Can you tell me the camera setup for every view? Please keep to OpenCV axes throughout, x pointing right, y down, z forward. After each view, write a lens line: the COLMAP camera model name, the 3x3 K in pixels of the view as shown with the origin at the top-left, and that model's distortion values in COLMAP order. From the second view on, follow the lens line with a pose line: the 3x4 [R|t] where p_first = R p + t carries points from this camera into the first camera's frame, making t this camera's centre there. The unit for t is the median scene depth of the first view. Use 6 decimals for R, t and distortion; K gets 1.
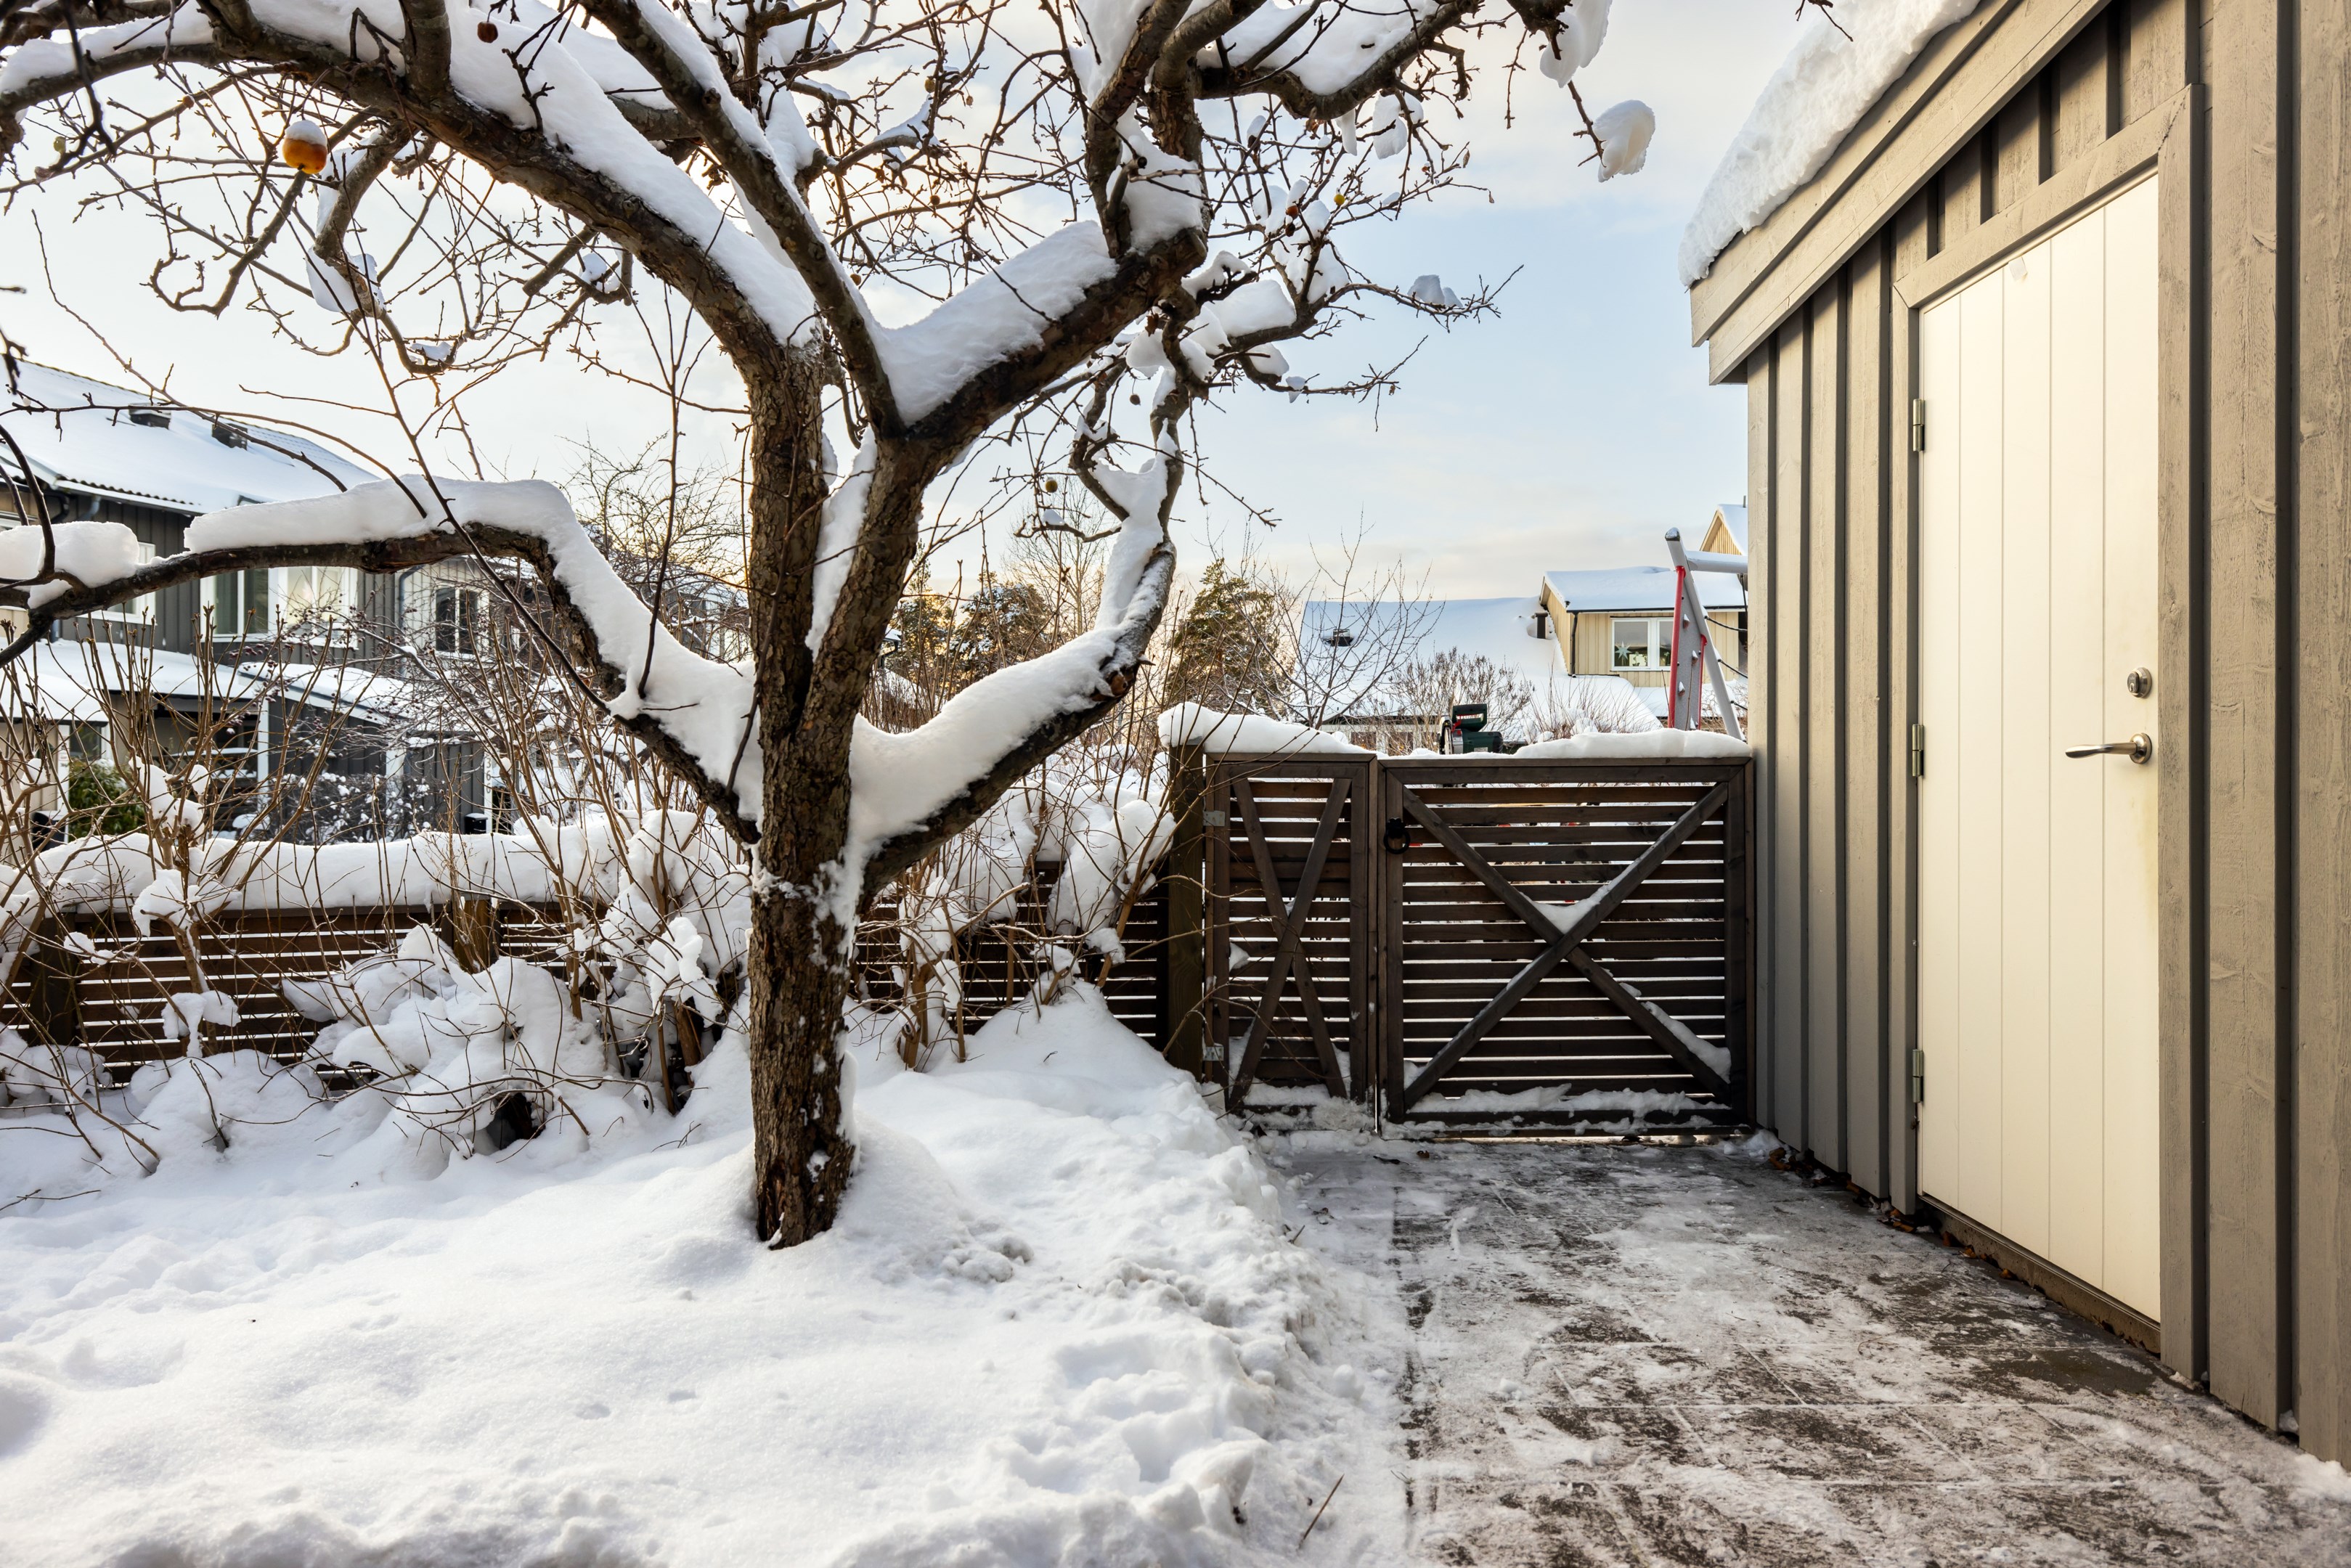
lens RADIAL K [[1551.5, 0, 1175.2], [0, 1551.5, 761.7], [0, 0, 1]] dist [0.003015, -0.003436]
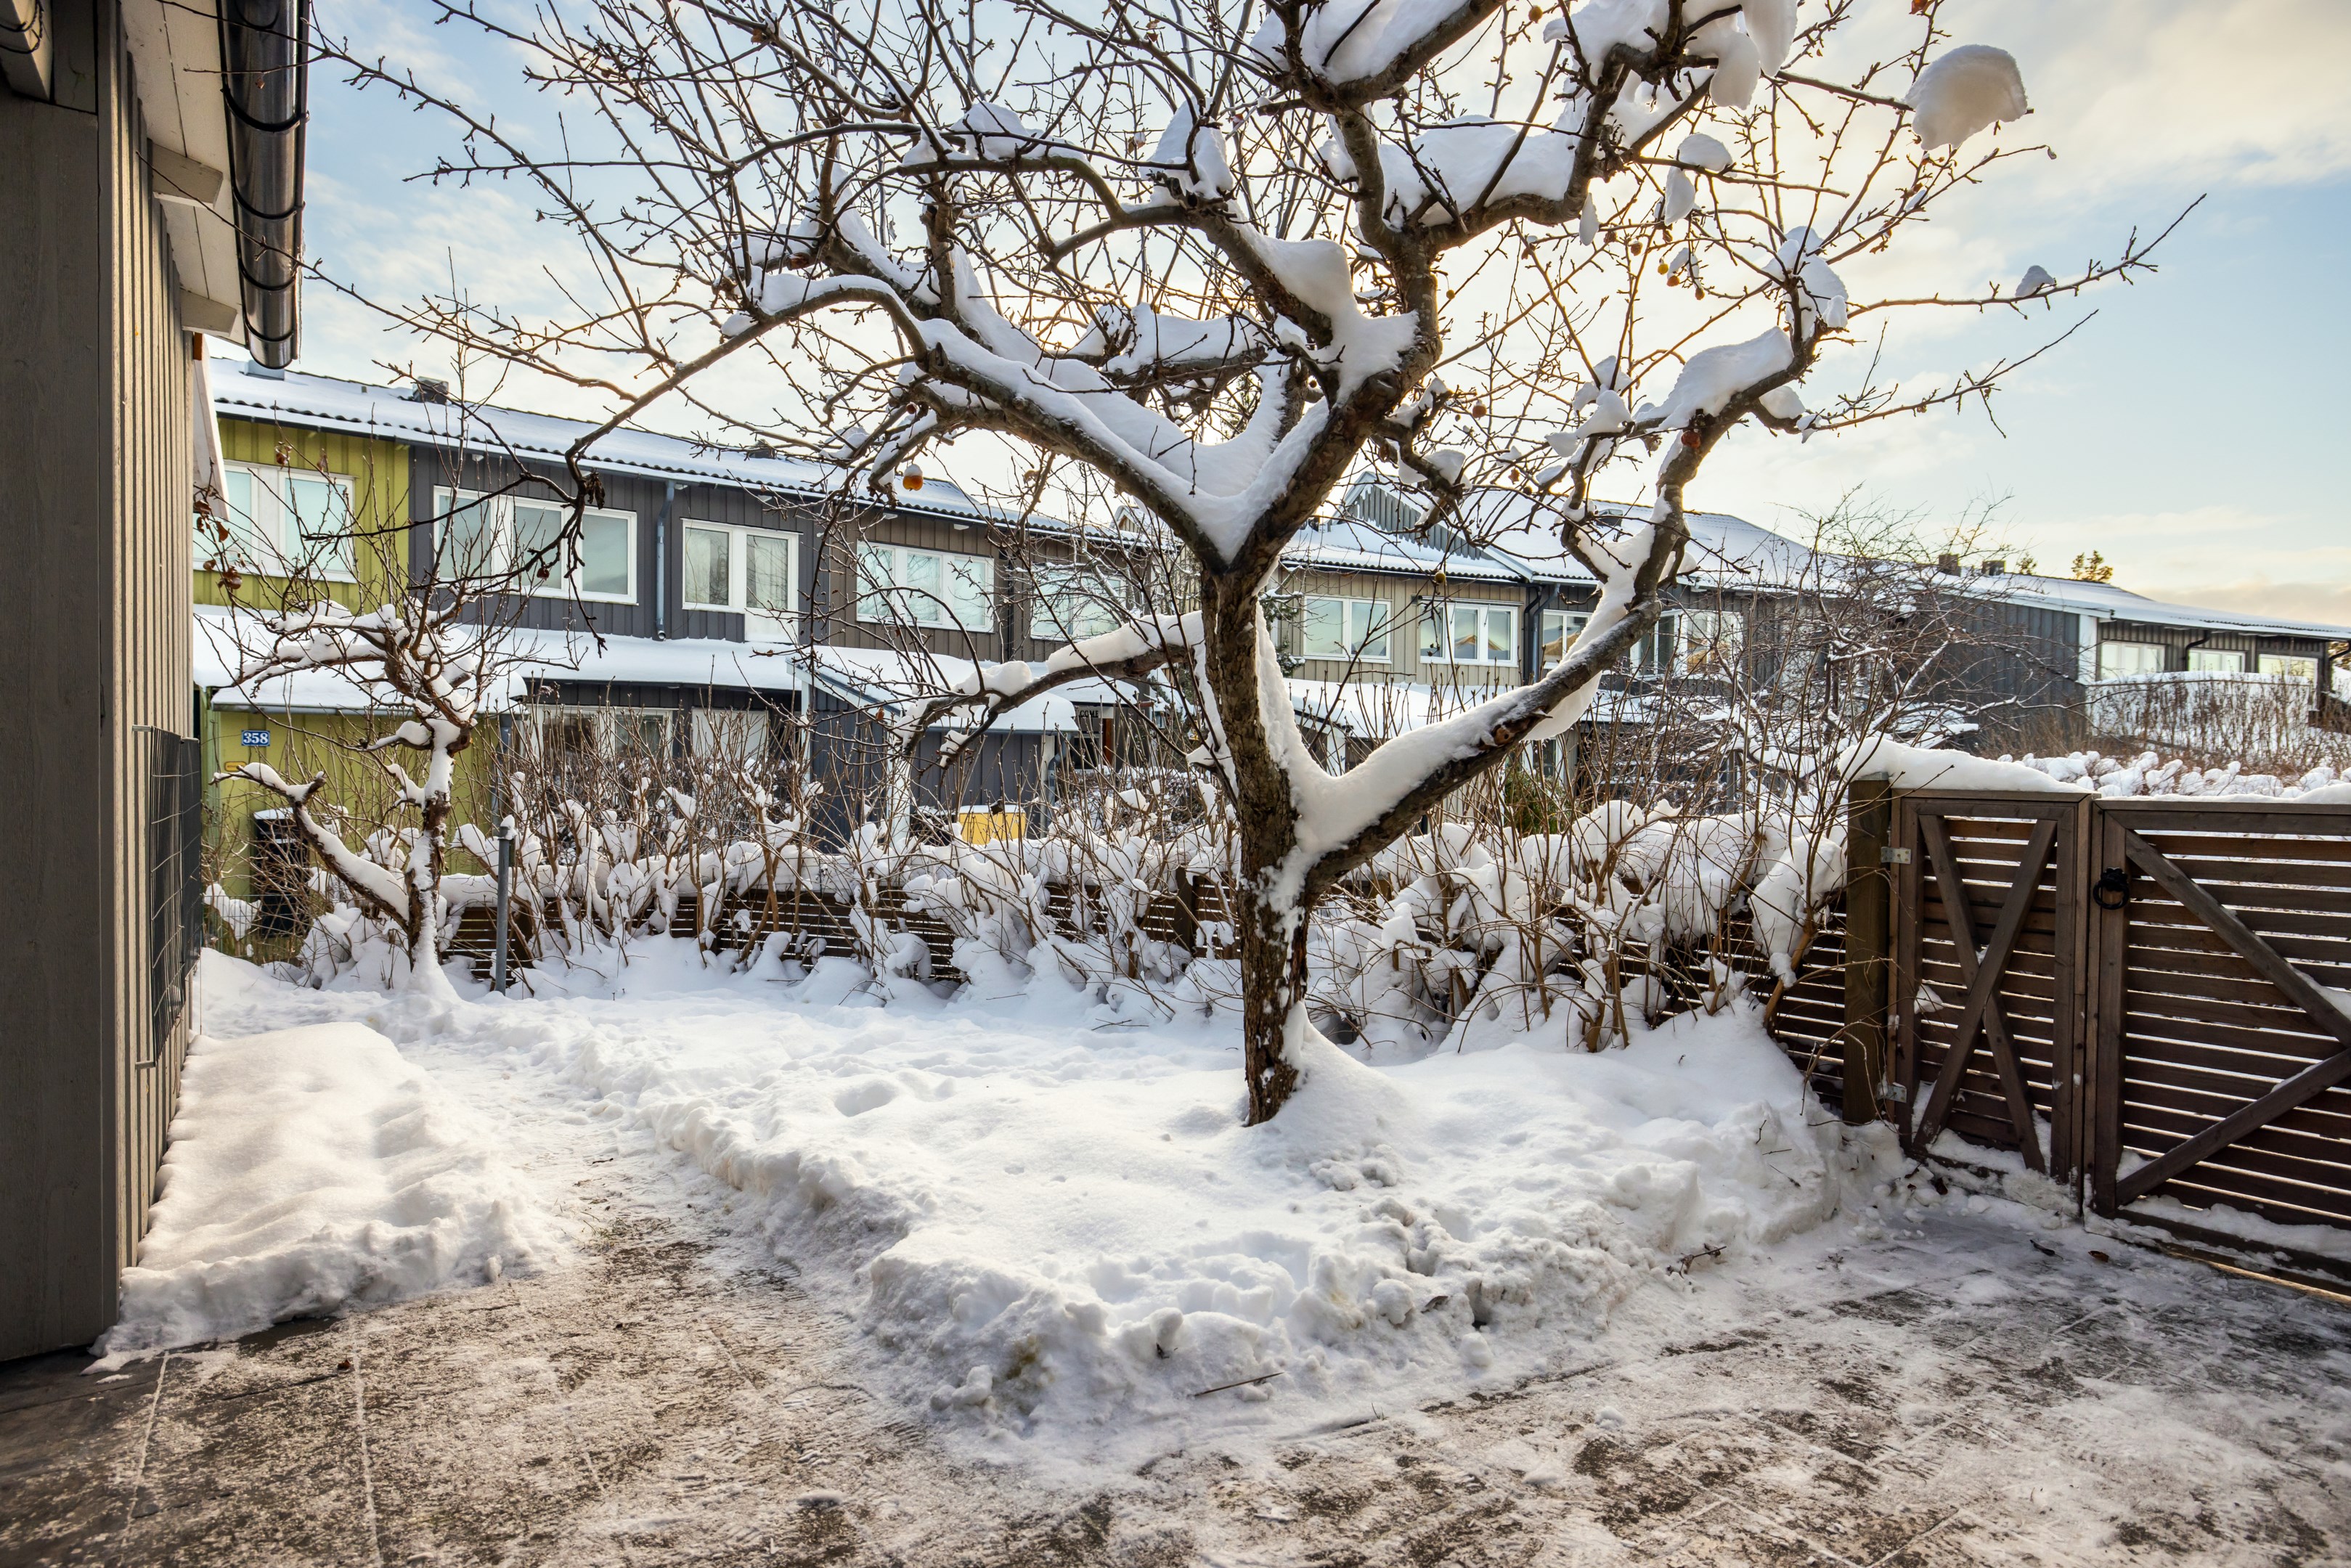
lens RADIAL K [[1301.9, 0, 1176.9], [0, 1301.9, 796.1], [0, 0, 1]] dist [0.002073, -0.002696]
pose [[0.565193, 0.024757, -0.824587, 0.643190], [-0.006070, 0.999647, 0.025852, -0.027771], [0.824937, -0.009607, 0.565144, 0.228771]]
